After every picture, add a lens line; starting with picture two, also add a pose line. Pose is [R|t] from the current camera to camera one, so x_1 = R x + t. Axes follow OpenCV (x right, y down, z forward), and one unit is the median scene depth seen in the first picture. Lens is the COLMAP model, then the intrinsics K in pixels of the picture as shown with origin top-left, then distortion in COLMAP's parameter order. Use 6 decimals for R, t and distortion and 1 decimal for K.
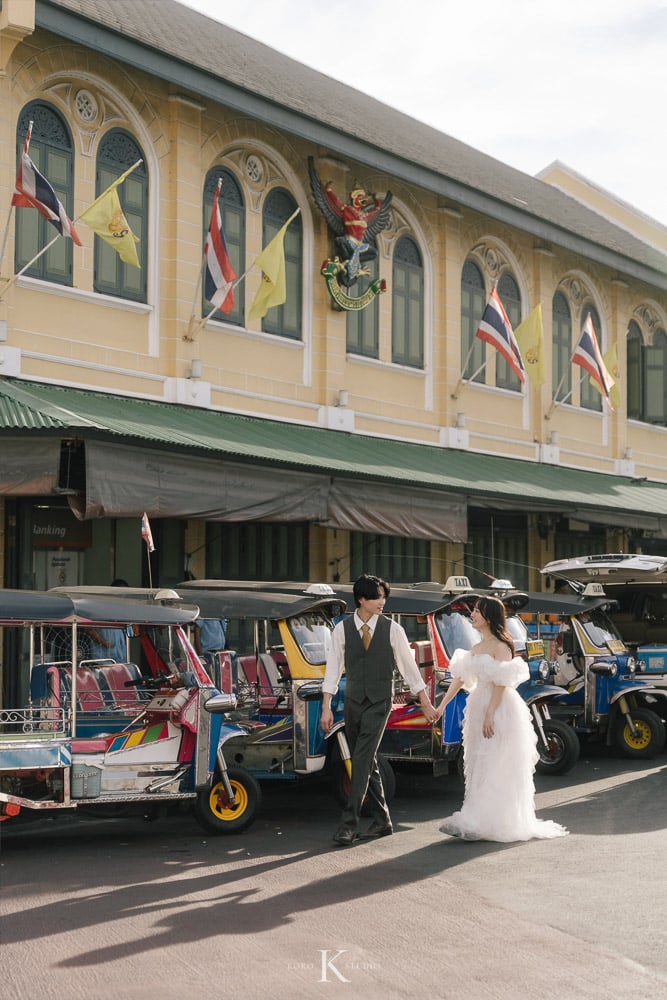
lens RADIAL K [[1501.2, 0, 361.6], [0, 1501.2, 500.6], [0, 0, 1]] dist [0.000714, -0.024220]
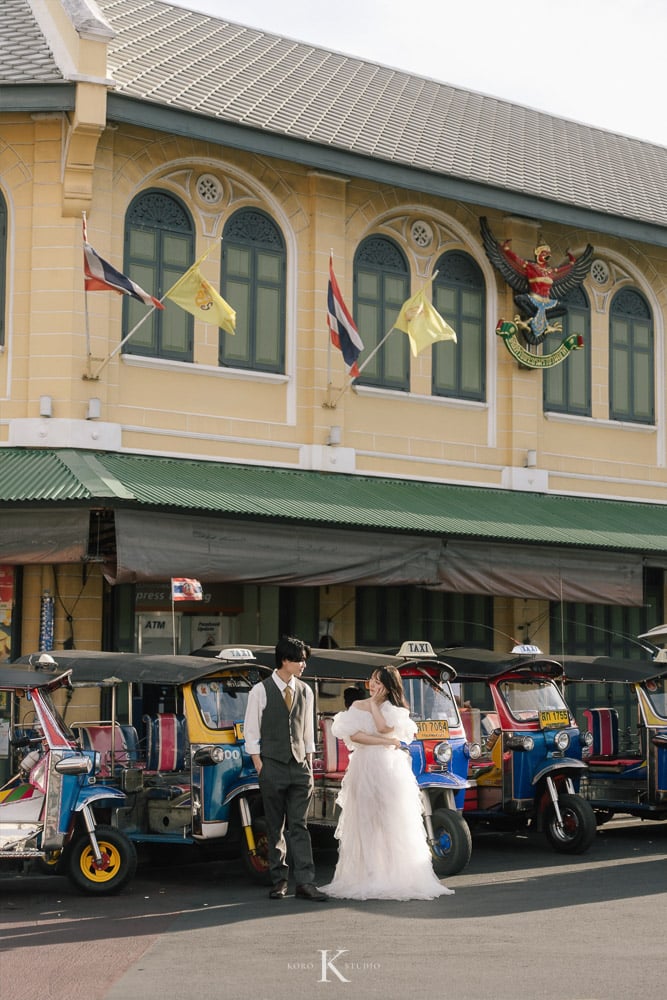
lens RADIAL K [[1501.2, 0, 361.6], [0, 1501.2, 500.6], [0, 0, 1]] dist [0.000714, -0.024220]
pose [[0.950957, -0.027434, -0.308103, 0.222338], [0.014237, 0.998886, -0.044999, 0.002118], [0.308994, 0.038405, 0.950288, 0.045066]]
